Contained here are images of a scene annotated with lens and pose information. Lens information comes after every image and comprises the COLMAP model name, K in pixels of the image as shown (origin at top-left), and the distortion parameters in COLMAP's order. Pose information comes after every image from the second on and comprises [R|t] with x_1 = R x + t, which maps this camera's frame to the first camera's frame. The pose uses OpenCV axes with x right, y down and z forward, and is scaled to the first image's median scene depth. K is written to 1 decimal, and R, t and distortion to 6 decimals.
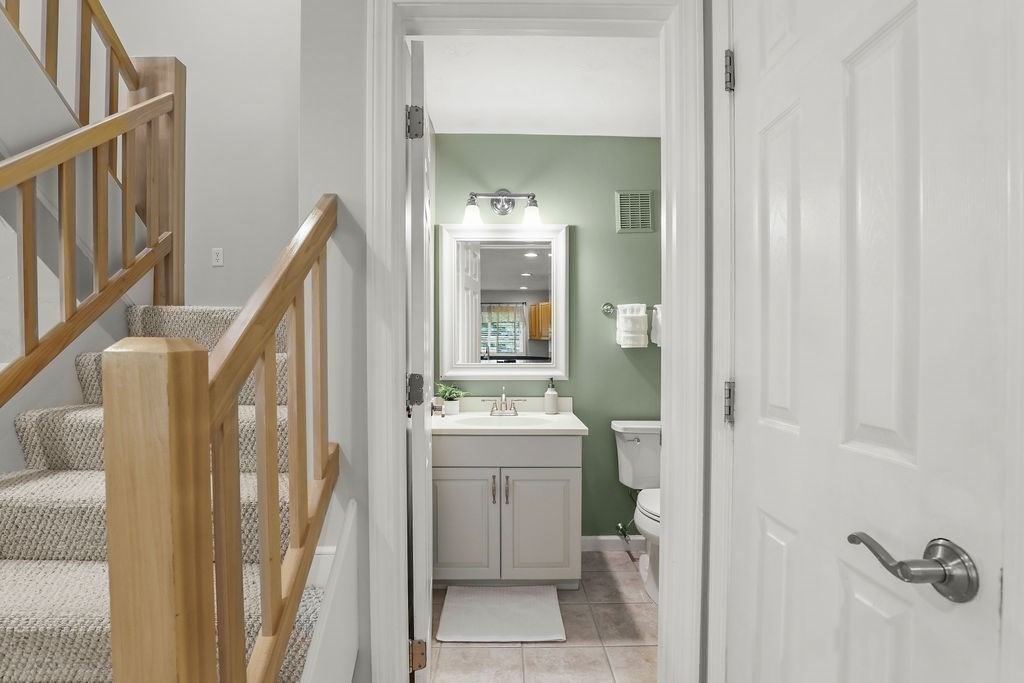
lens RADIAL K [[473.1, 0, 509.7], [0, 473.1, 348.5], [0, 0, 1]] dist [-0.030032, 0.000523]
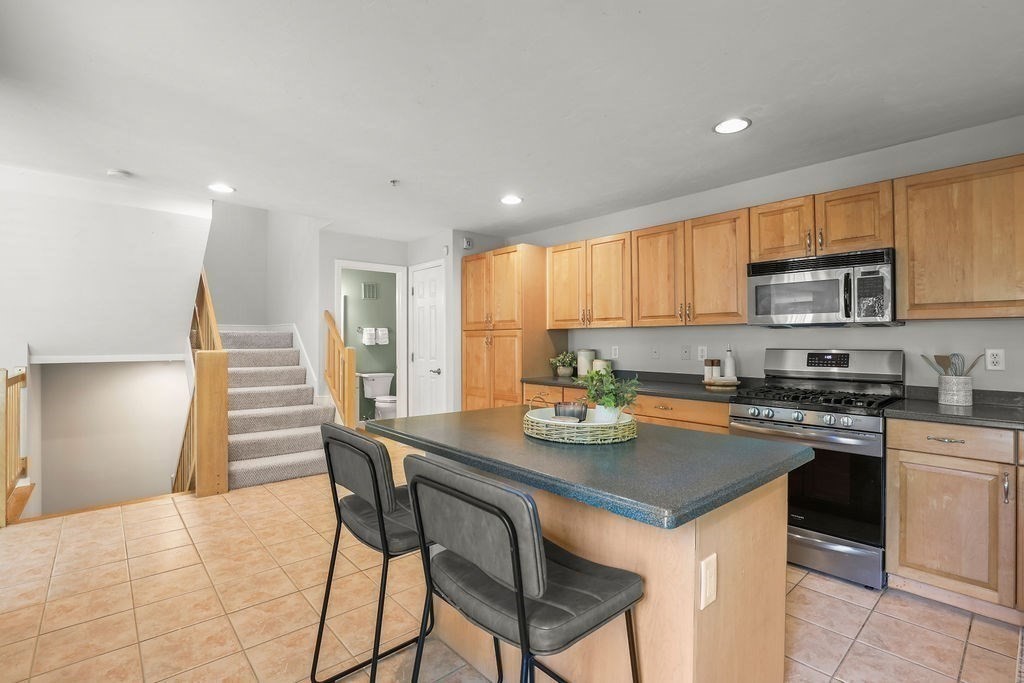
lens RADIAL K [[473.1, 0, 509.7], [0, 473.1, 348.5], [0, 0, 1]] dist [-0.030032, 0.000523]
pose [[0.754744, -0.018039, 0.655771, -1.174754], [0.003439, 0.999717, 0.023543, -0.055392], [-0.656010, -0.015514, 0.754593, -1.993621]]
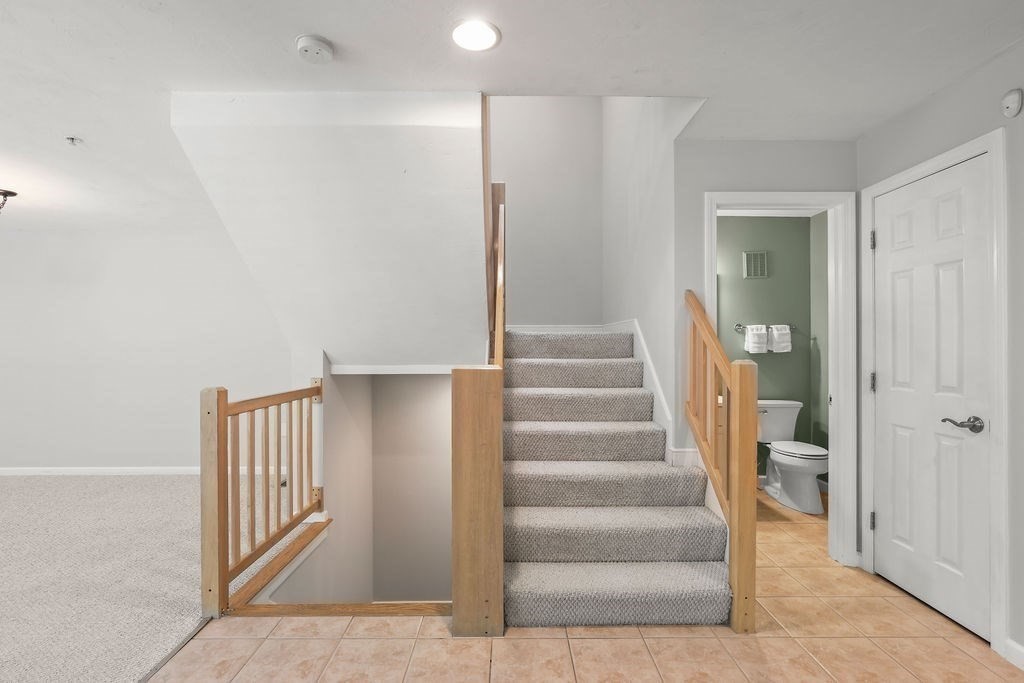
lens RADIAL K [[466.3, 0, 512.0], [0, 466.3, 341.5], [0, 0, 1]] dist [-0.003388, -0.000418]
pose [[0.999946, -0.009375, -0.004374, -0.755071], [0.009345, 0.999933, -0.006861, -0.050740], [0.004438, 0.006820, 0.999967, -0.760059]]
